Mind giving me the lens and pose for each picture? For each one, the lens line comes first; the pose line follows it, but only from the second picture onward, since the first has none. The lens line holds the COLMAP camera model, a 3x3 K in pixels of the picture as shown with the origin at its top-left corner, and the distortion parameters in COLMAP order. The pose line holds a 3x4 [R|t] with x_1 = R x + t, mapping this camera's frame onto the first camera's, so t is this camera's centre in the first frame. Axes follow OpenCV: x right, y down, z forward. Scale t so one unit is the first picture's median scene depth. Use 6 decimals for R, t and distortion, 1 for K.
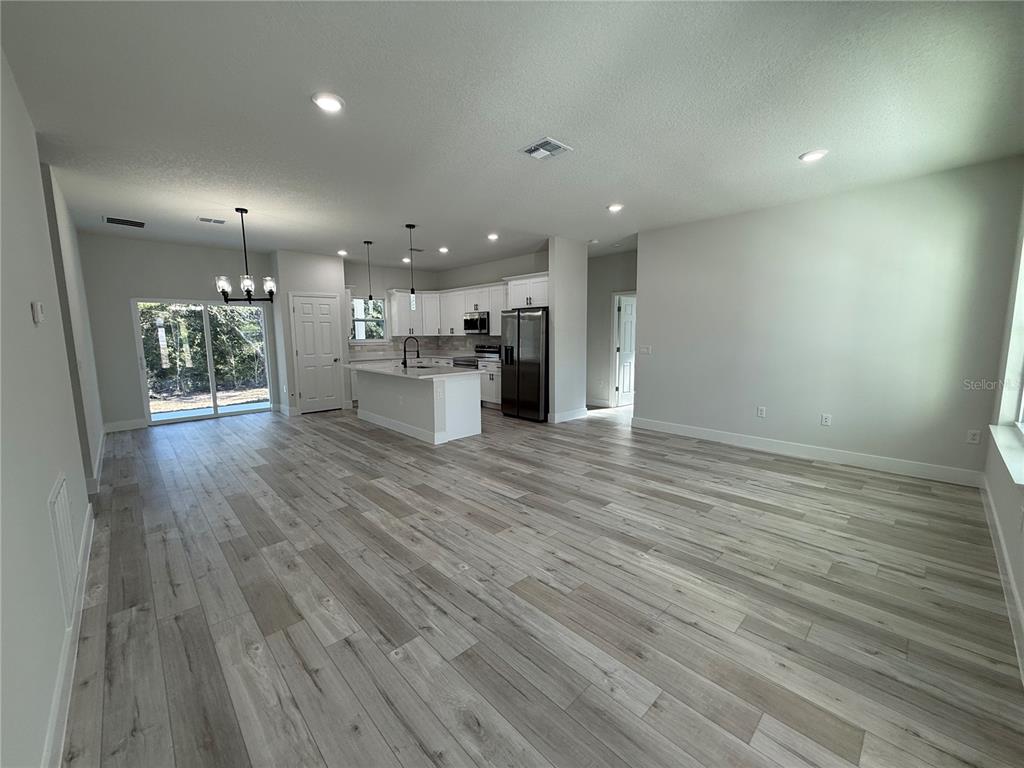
lens RADIAL K [[407.3, 0, 512.0], [0, 407.3, 384.0], [0, 0, 1]] dist [-0.000204, 0.000215]
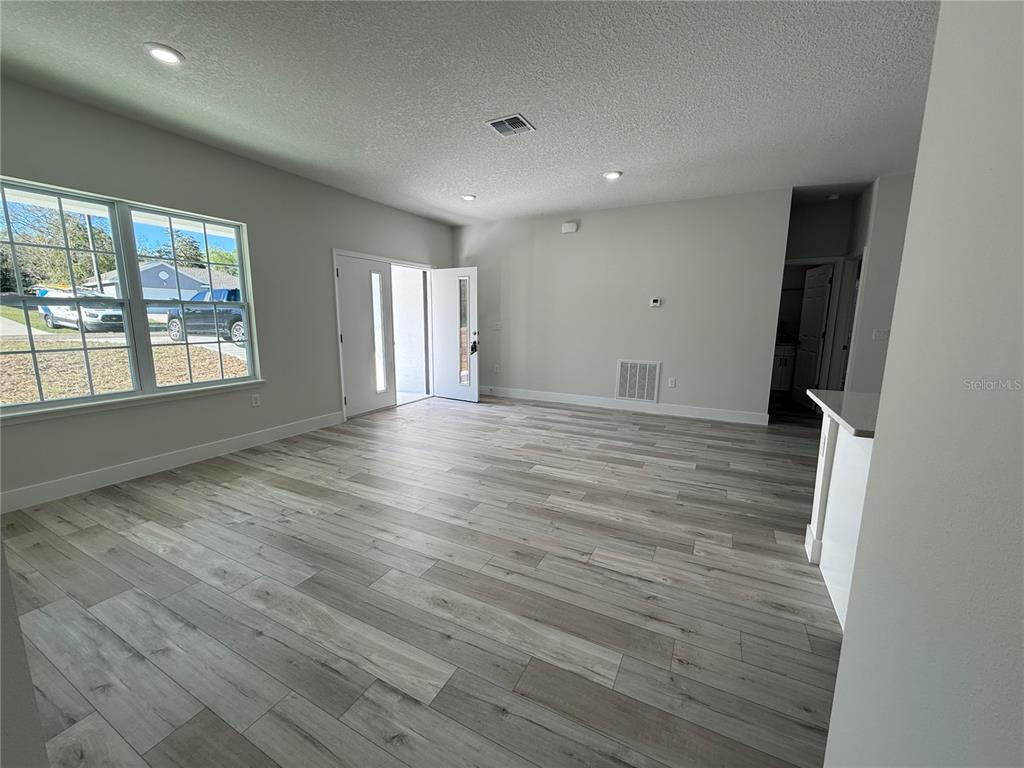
lens RADIAL K [[407.3, 0, 512.0], [0, 407.3, 384.0], [0, 0, 1]] dist [-0.000204, 0.000215]
pose [[-0.946968, 0.055074, -0.316574, 0.335244], [-0.037922, 0.959163, 0.280301, -0.183879], [0.319083, 0.277441, -0.906208, 1.609834]]
